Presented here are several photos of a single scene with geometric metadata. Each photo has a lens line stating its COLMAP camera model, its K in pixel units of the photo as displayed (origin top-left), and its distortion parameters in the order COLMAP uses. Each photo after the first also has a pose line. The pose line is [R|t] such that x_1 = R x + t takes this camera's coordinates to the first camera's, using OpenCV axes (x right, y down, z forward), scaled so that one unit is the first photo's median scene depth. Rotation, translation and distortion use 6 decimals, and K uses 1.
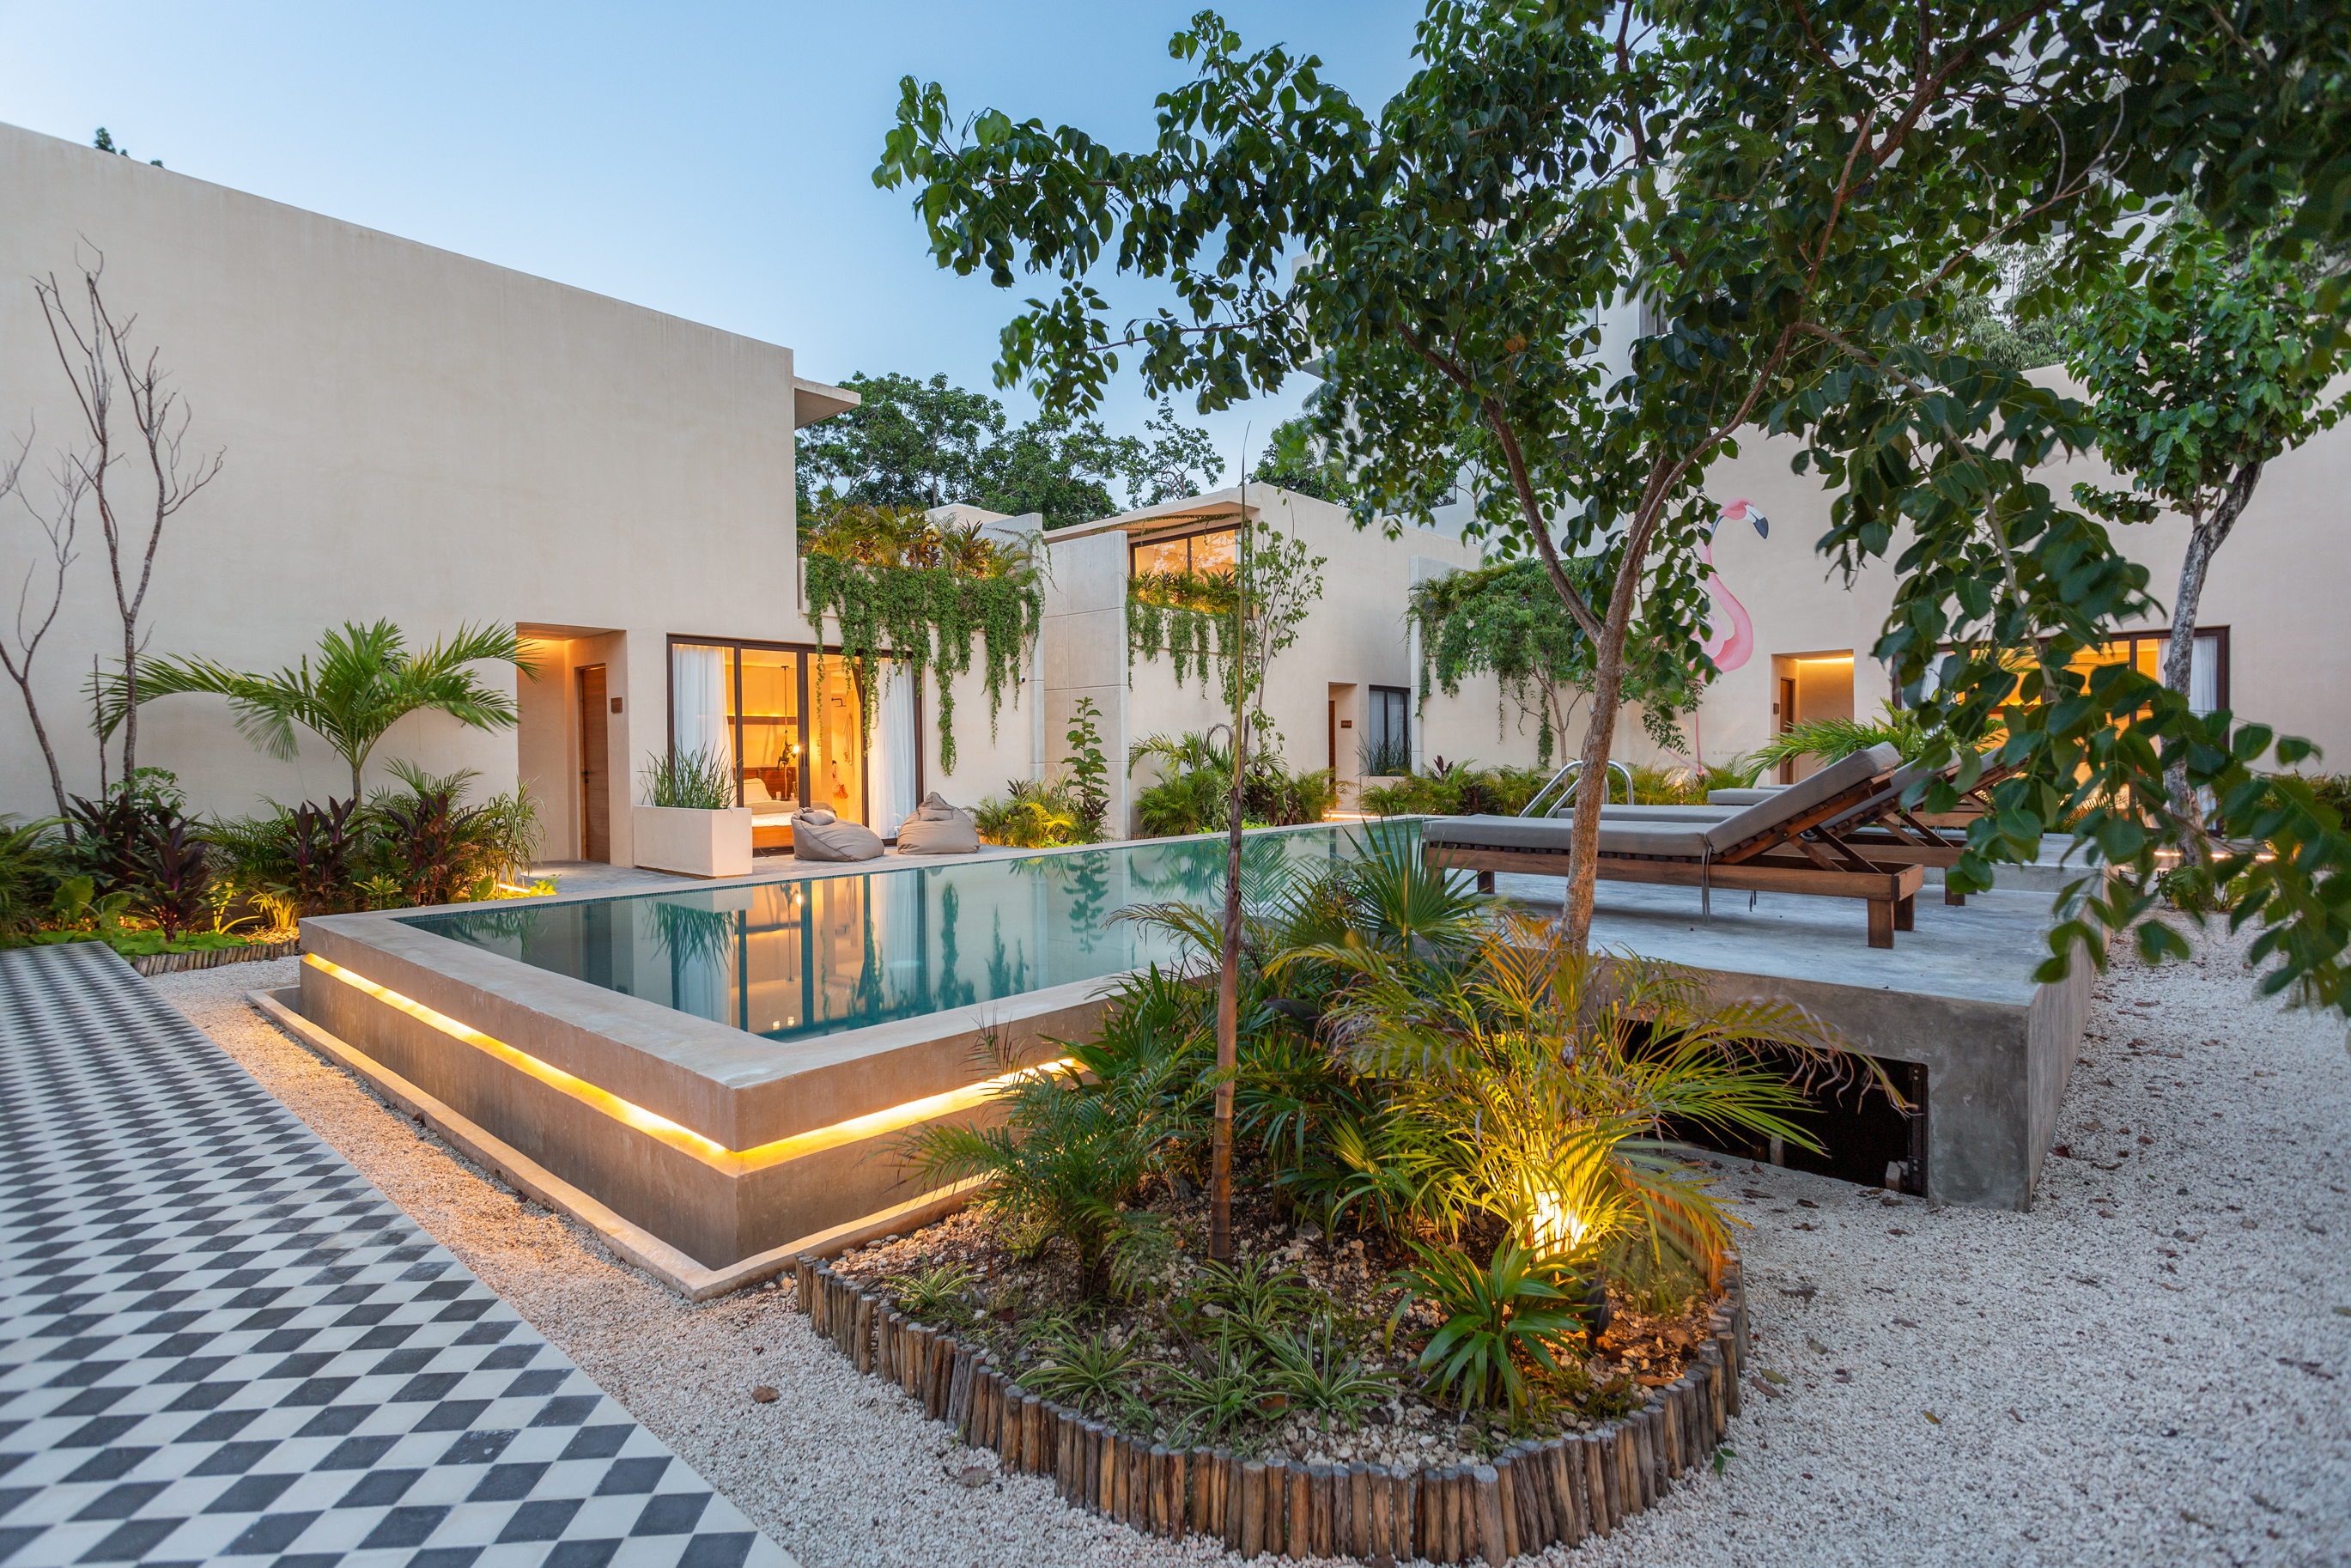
lens RADIAL K [[1088.2, 0, 1183.2], [0, 1088.2, 745.3], [0, 0, 1]] dist [0.054503, -0.025687]
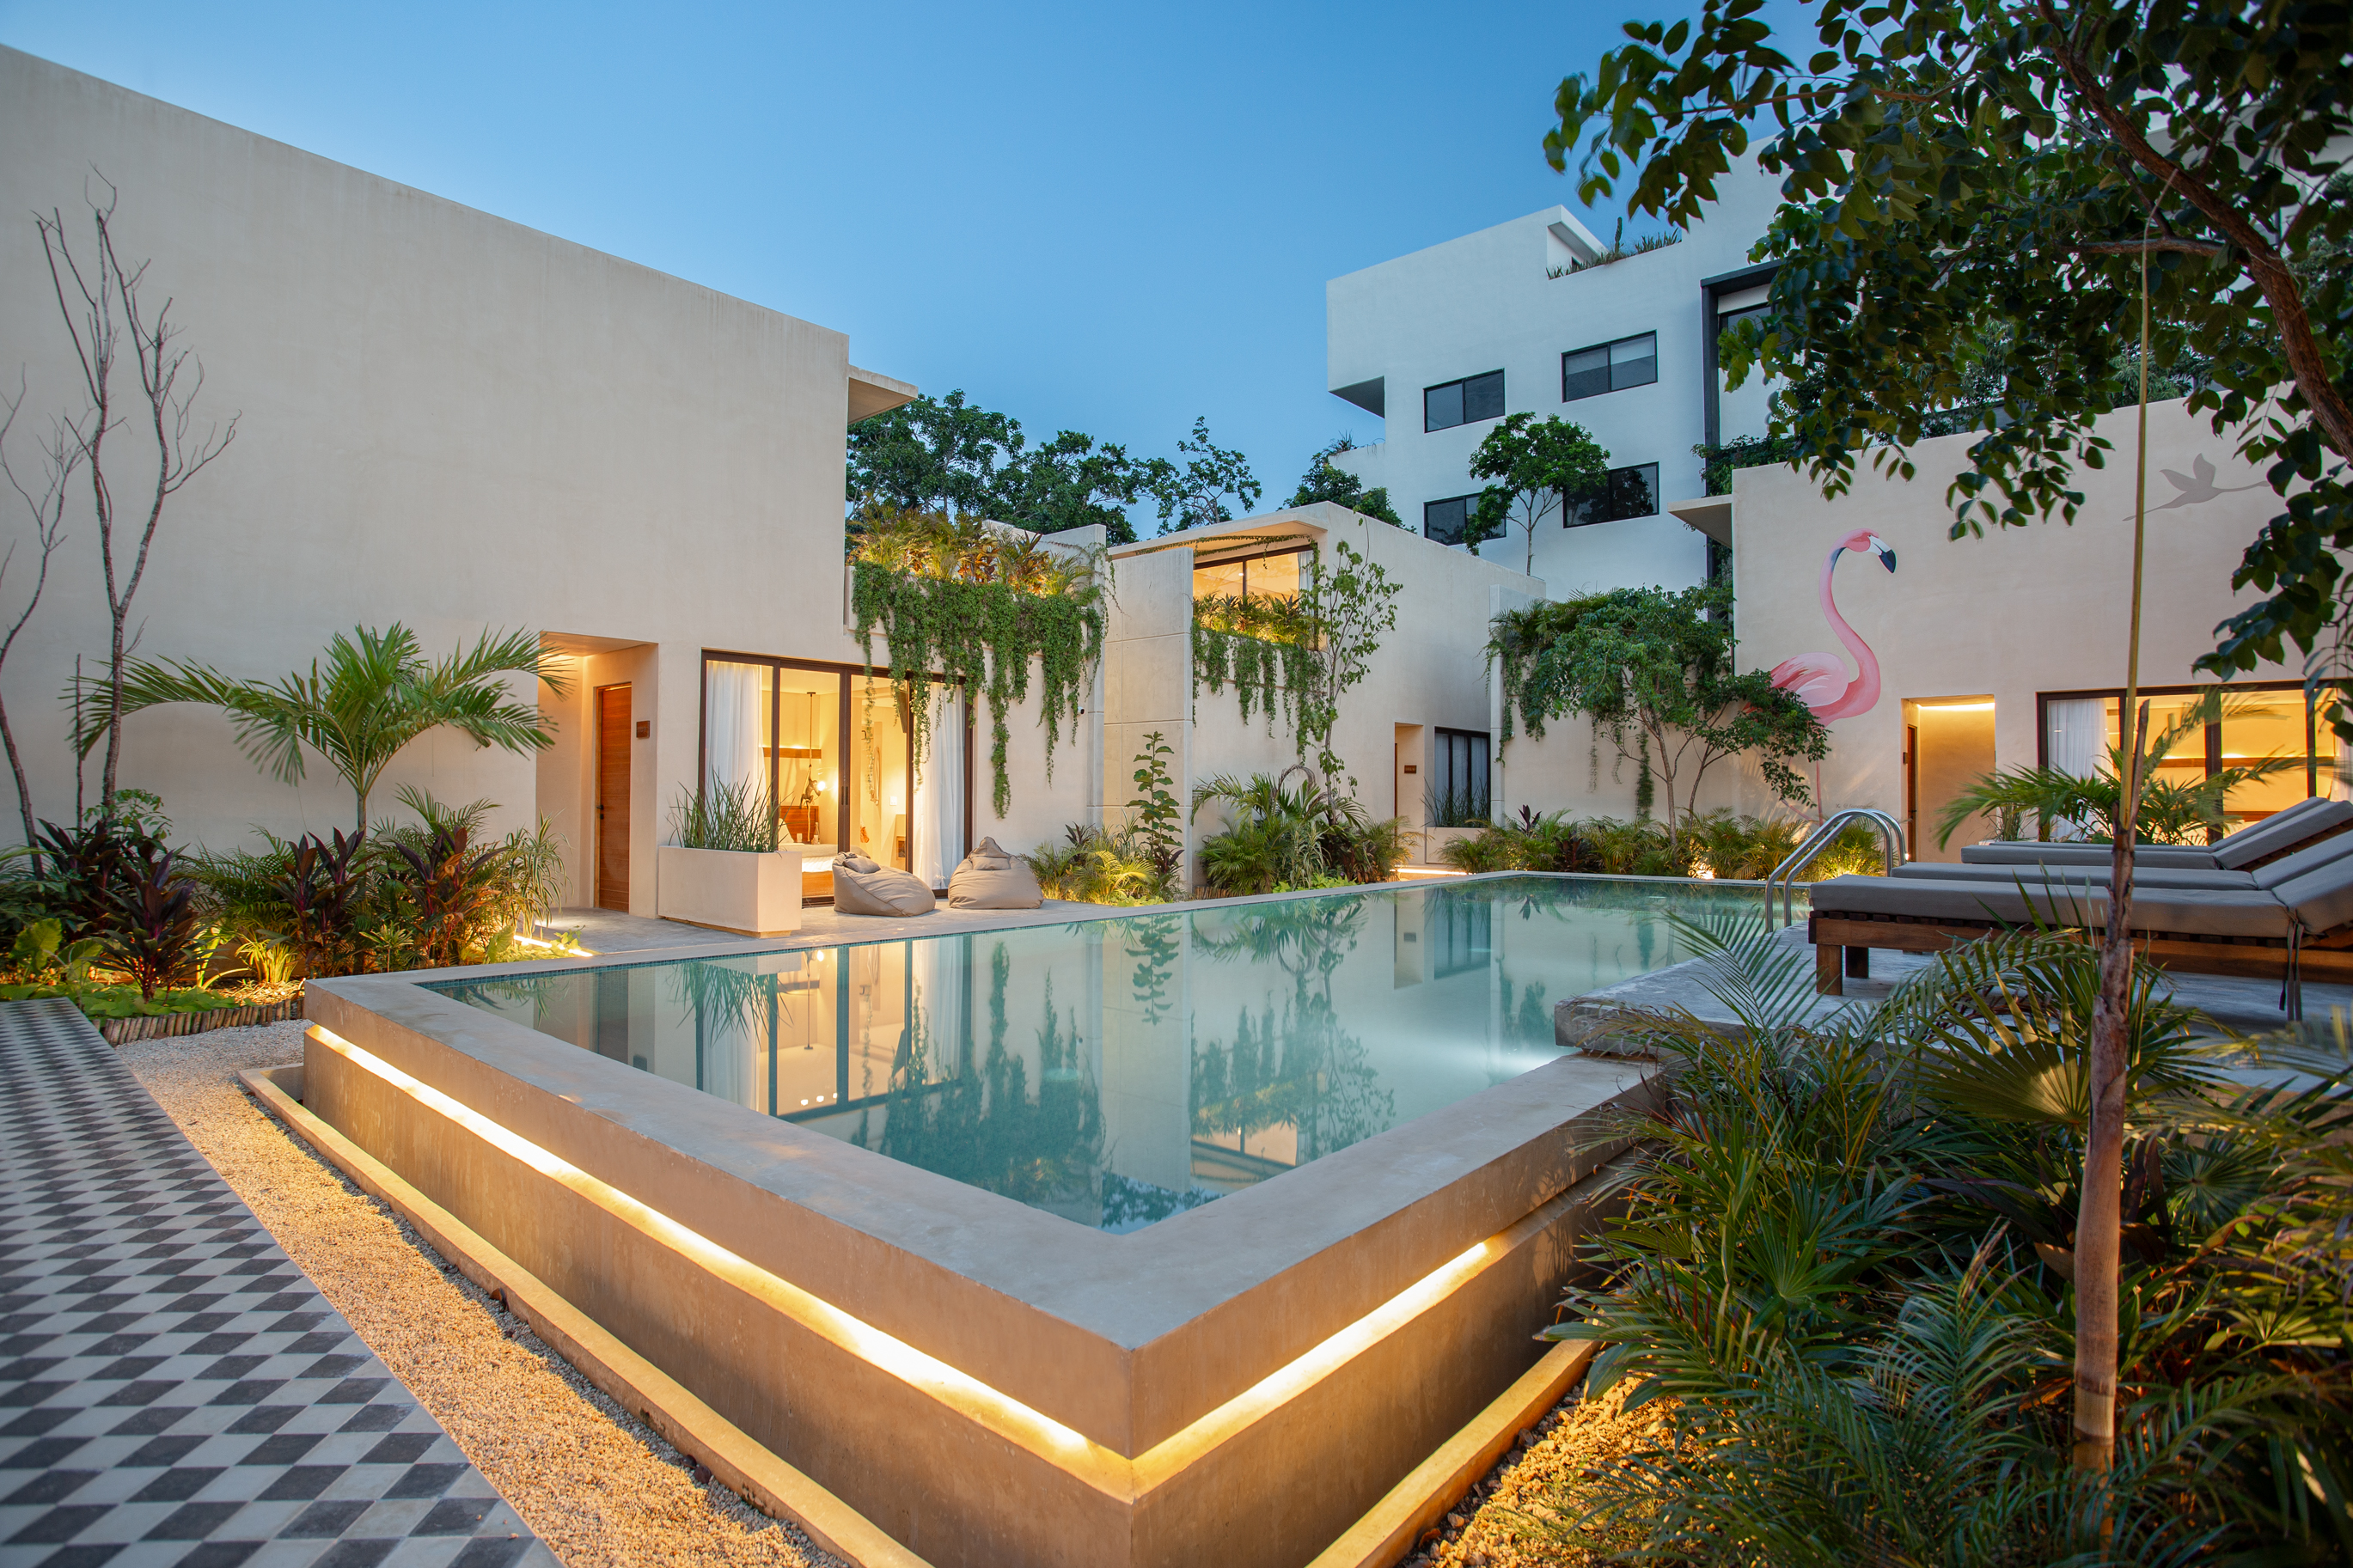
lens RADIAL K [[1130.6, 0, 1163.1], [0, 1130.6, 747.7], [0, 0, 1]] dist [-0.020171, 0.001125]
pose [[0.999862, 0.016004, 0.004360, -0.094963], [-0.015814, 0.999047, -0.040683, 0.006378], [-0.005007, 0.040608, 0.999163, 0.098759]]
